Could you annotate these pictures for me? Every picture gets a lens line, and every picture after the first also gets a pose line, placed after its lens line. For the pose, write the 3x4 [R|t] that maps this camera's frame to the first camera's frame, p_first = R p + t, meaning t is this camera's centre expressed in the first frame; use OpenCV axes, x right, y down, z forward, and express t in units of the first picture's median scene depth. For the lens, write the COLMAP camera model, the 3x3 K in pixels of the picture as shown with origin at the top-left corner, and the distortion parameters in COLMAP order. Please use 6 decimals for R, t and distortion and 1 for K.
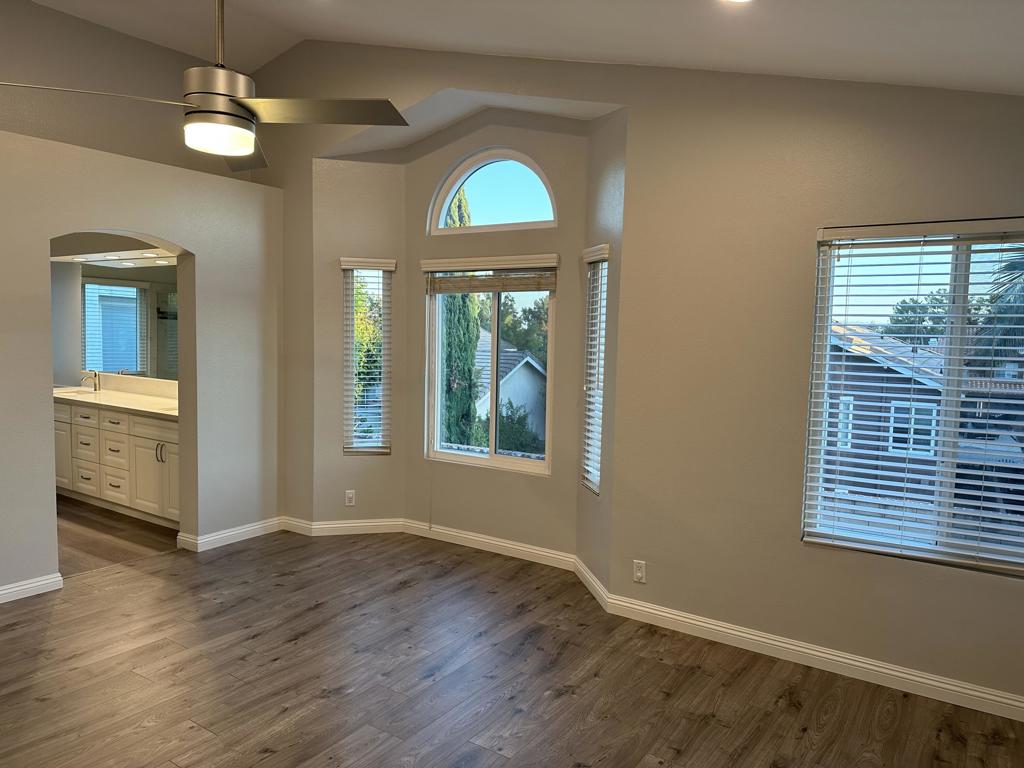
lens RADIAL K [[737.3, 0, 509.9], [0, 737.3, 379.9], [0, 0, 1]] dist [0.074833, -0.081654]
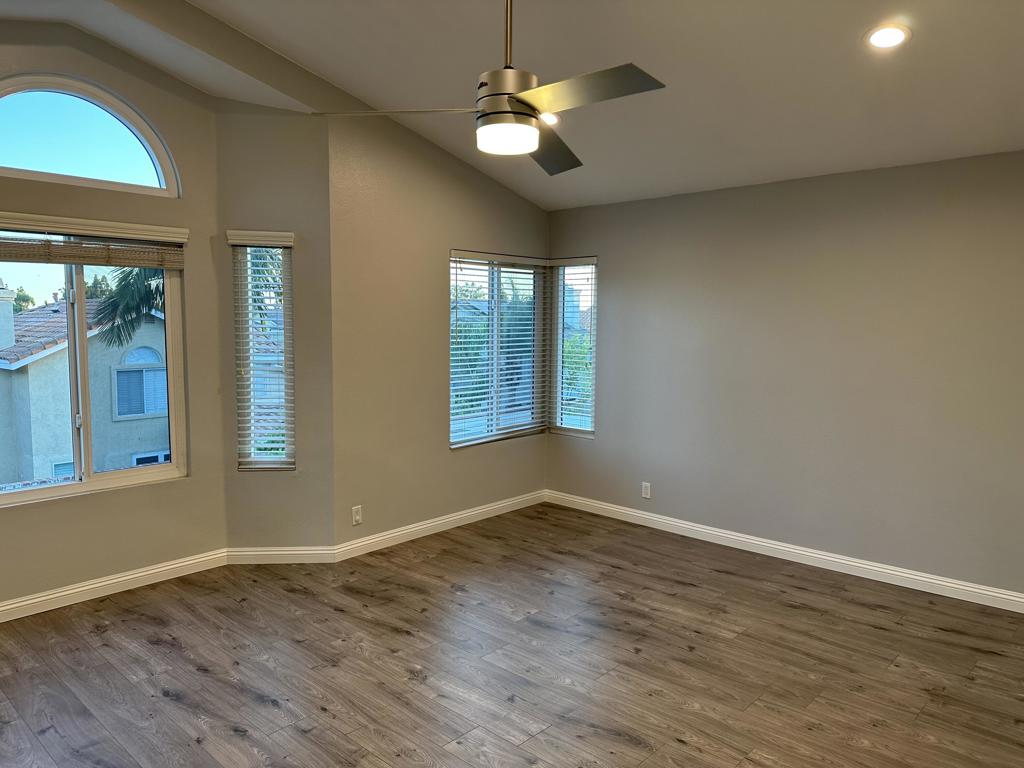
lens RADIAL K [[737.3, 0, 509.3], [0, 737.3, 382.2], [0, 0, 1]] dist [0.074833, -0.081654]
pose [[0.114360, -0.093281, 0.989050, -1.026397], [0.072525, 0.993709, 0.085335, -0.042398], [-0.990788, 0.061972, 0.120406, 0.639199]]
